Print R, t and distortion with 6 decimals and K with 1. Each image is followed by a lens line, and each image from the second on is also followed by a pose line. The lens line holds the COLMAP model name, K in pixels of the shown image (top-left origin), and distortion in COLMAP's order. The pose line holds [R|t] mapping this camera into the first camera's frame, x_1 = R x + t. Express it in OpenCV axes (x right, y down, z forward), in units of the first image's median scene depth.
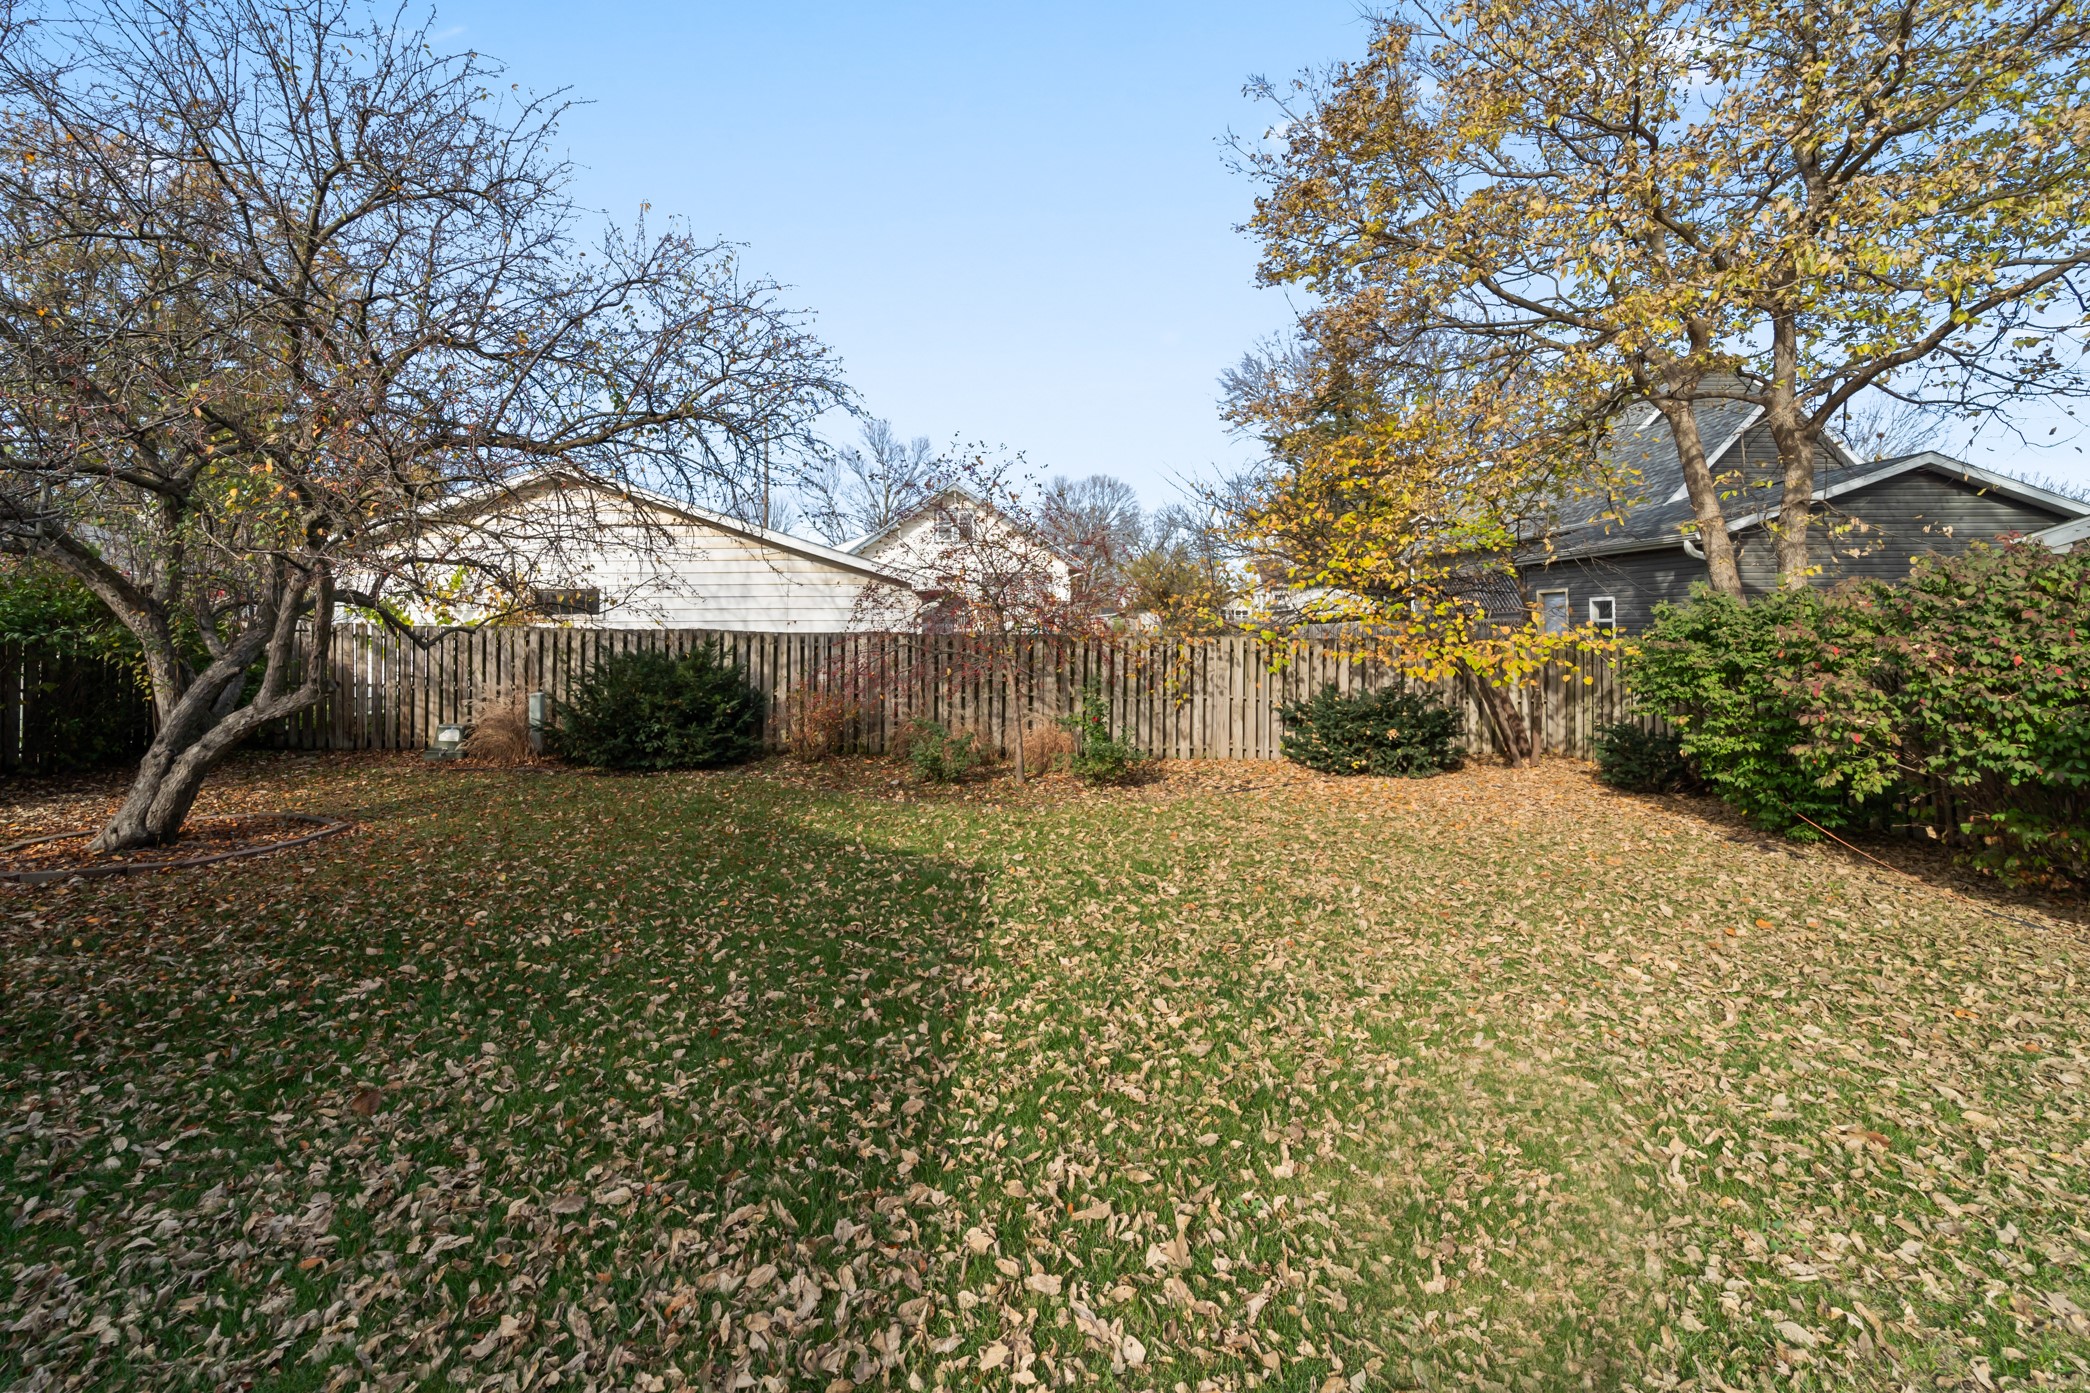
lens RADIAL K [[883.2, 0, 1032.9], [0, 883.2, 644.1], [0, 0, 1]] dist [-0.000695, -0.000203]
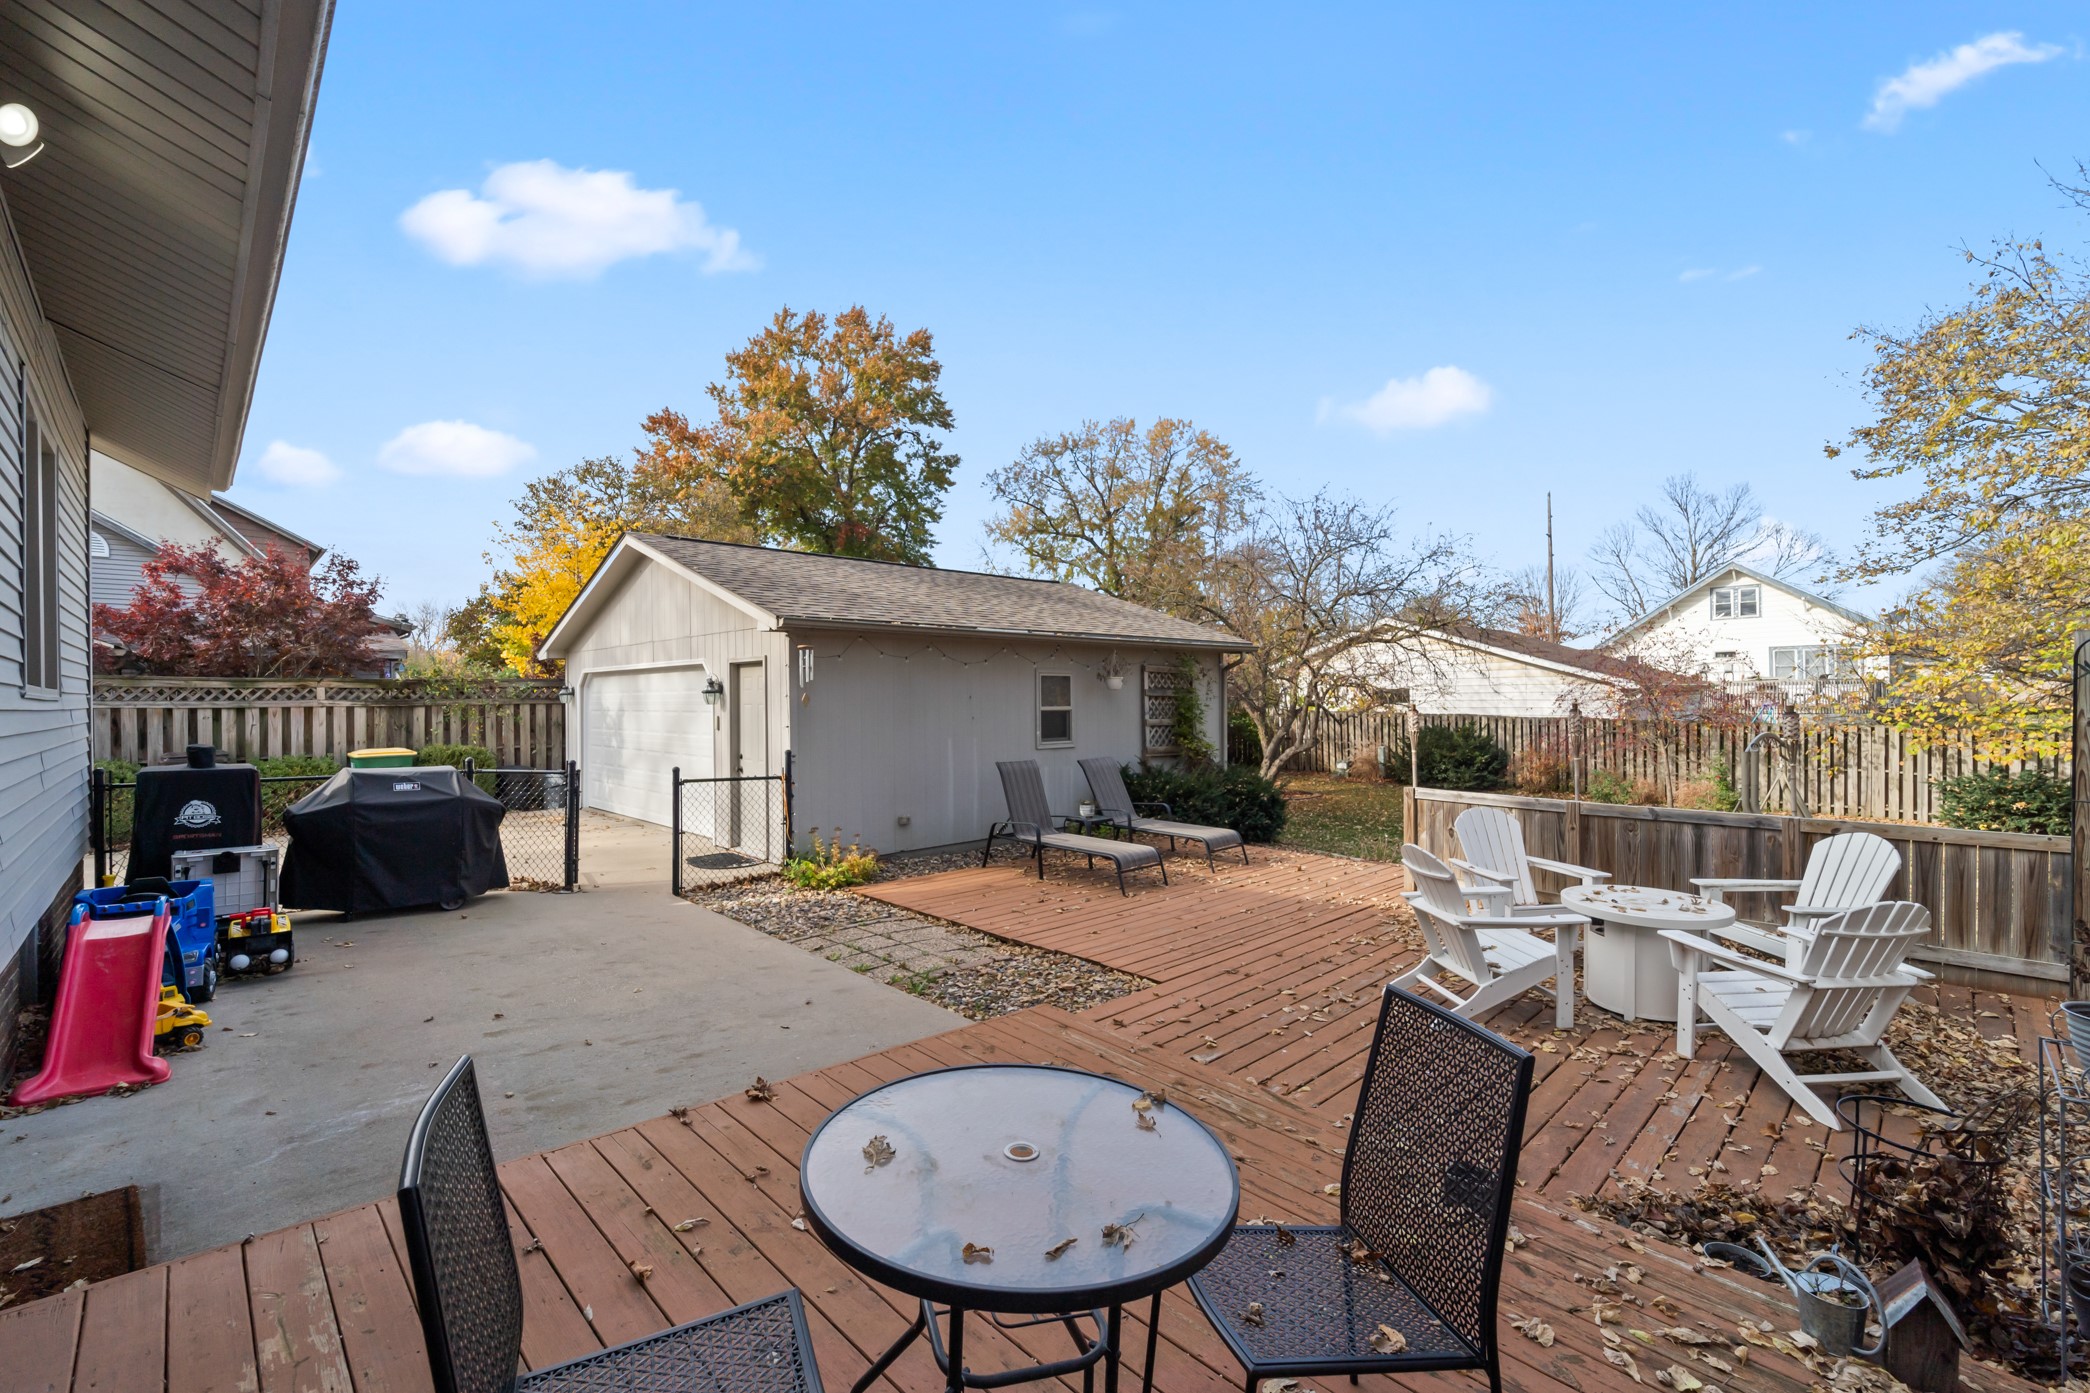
lens RADIAL K [[883.2, 0, 1032.9], [0, 883.2, 644.1], [0, 0, 1]] dist [-0.000695, -0.000203]
pose [[0.665400, -0.045006, -0.745129, 0.367912], [-0.005804, 0.997839, -0.065453, -0.036008], [0.746464, 0.047877, 0.663701, -0.830037]]
